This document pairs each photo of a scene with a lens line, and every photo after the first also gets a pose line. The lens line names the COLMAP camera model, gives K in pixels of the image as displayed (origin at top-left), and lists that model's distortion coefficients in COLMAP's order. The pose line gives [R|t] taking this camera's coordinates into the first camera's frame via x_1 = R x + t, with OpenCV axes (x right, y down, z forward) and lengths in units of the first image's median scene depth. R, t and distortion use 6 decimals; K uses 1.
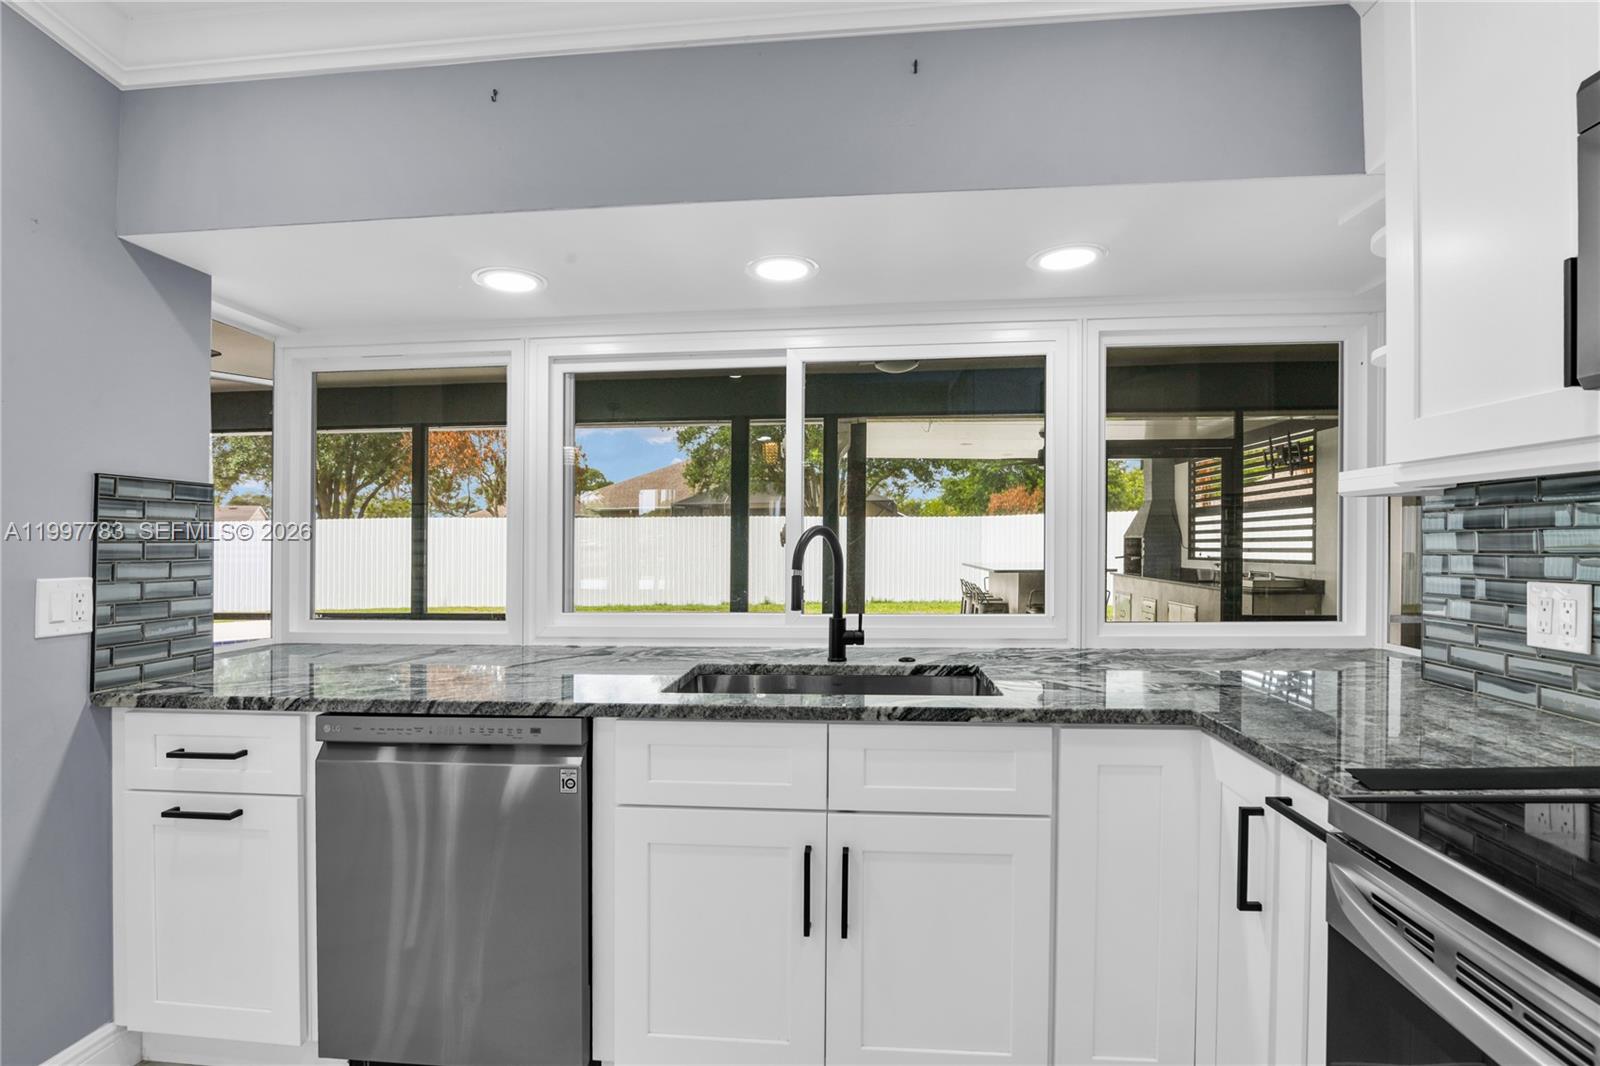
lens RADIAL K [[745.8, 0, 792.7], [0, 745.8, 535.5], [0, 0, 1]] dist [-0.019255, -0.000041]
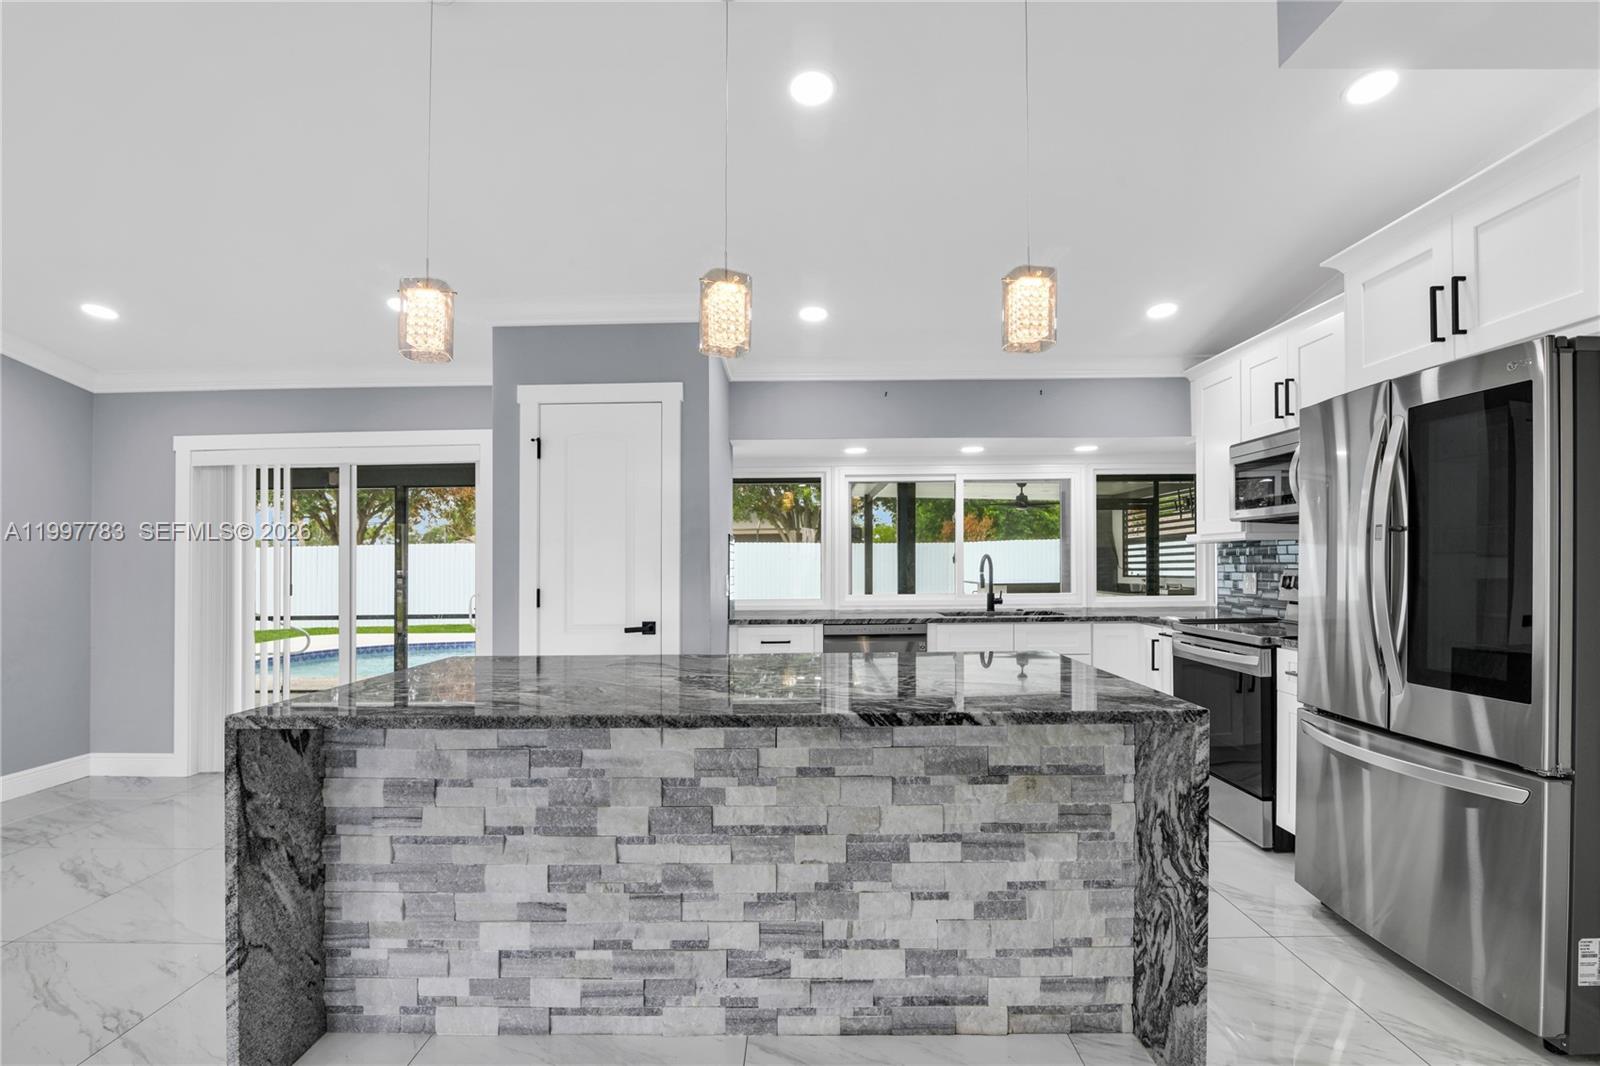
lens RADIAL K [[745.1, 0, 799.8], [0, 745.1, 550.9], [0, 0, 1]] dist [-0.015917, 0.000241]
pose [[0.996206, -0.000135, 0.087027, -0.624748], [0.001199, 0.999925, -0.012173, 0.004738], [-0.087019, 0.012231, 0.996132, -1.085173]]
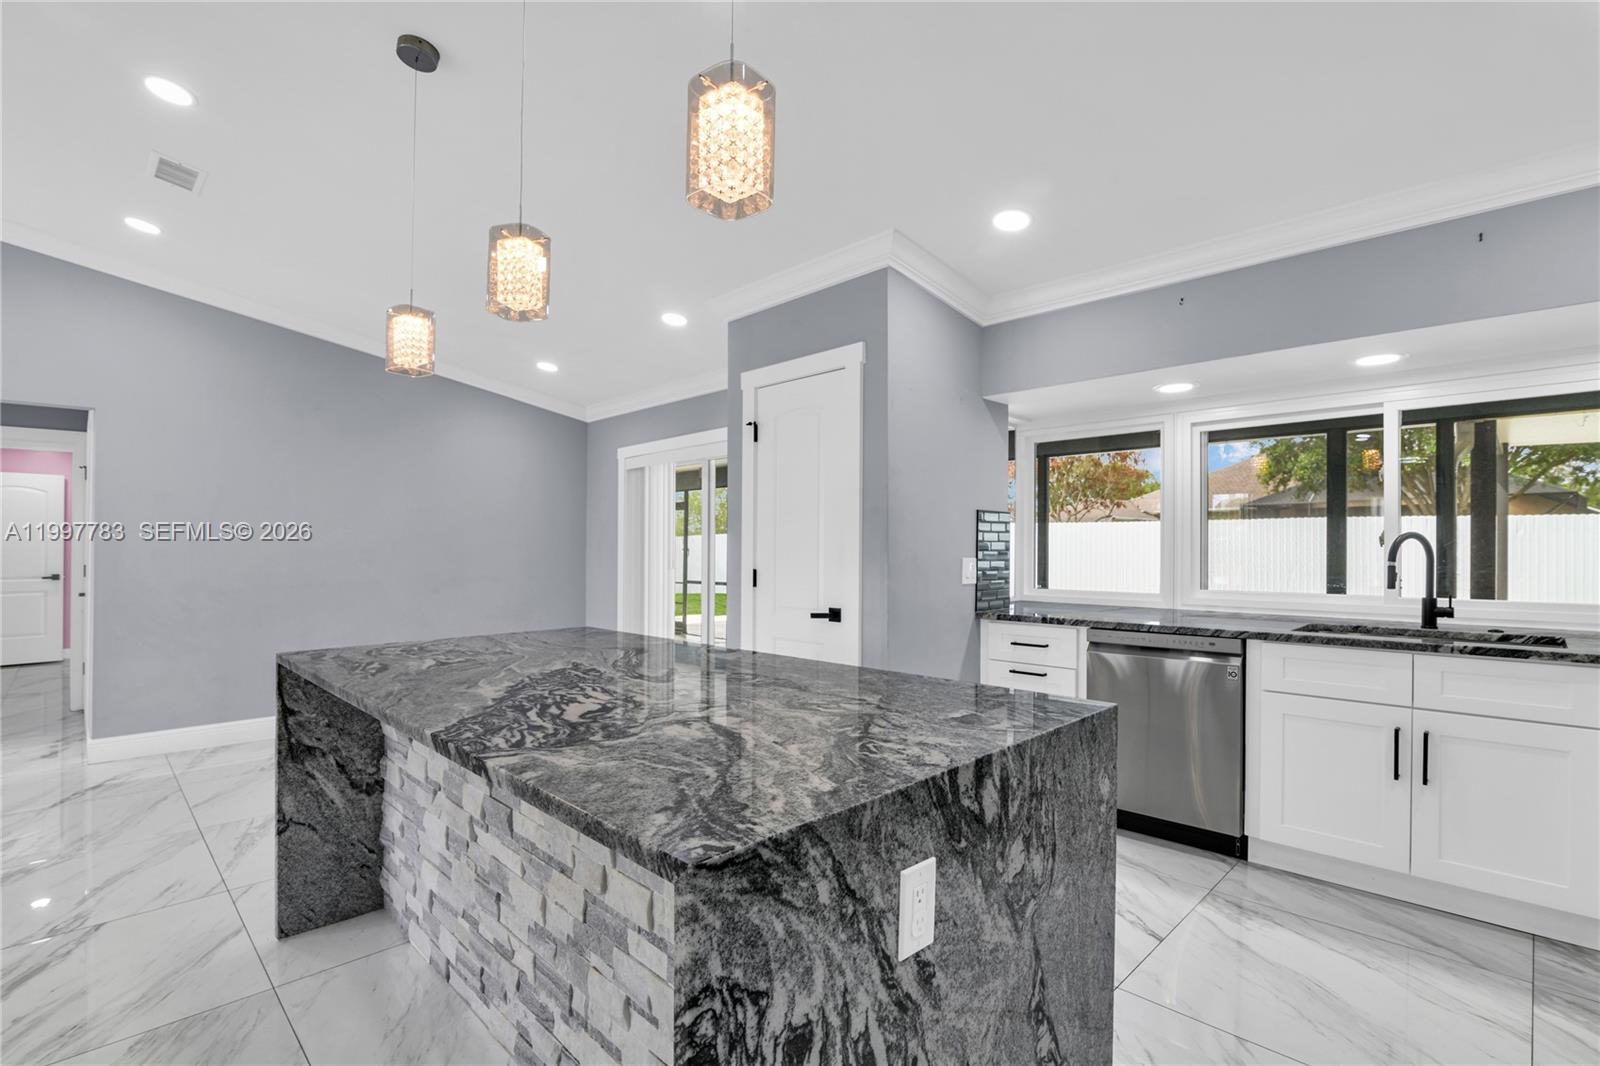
lens RADIAL K [[742.3, 0, 805.3], [0, 742.3, 548.3], [0, 0, 1]] dist [-0.015458, 0.000437]
pose [[0.772745, 0.007371, -0.634673, 0.023997], [0.000457, 0.999926, 0.012171, 0.000945], [0.634716, -0.009695, 0.772685, -0.668674]]
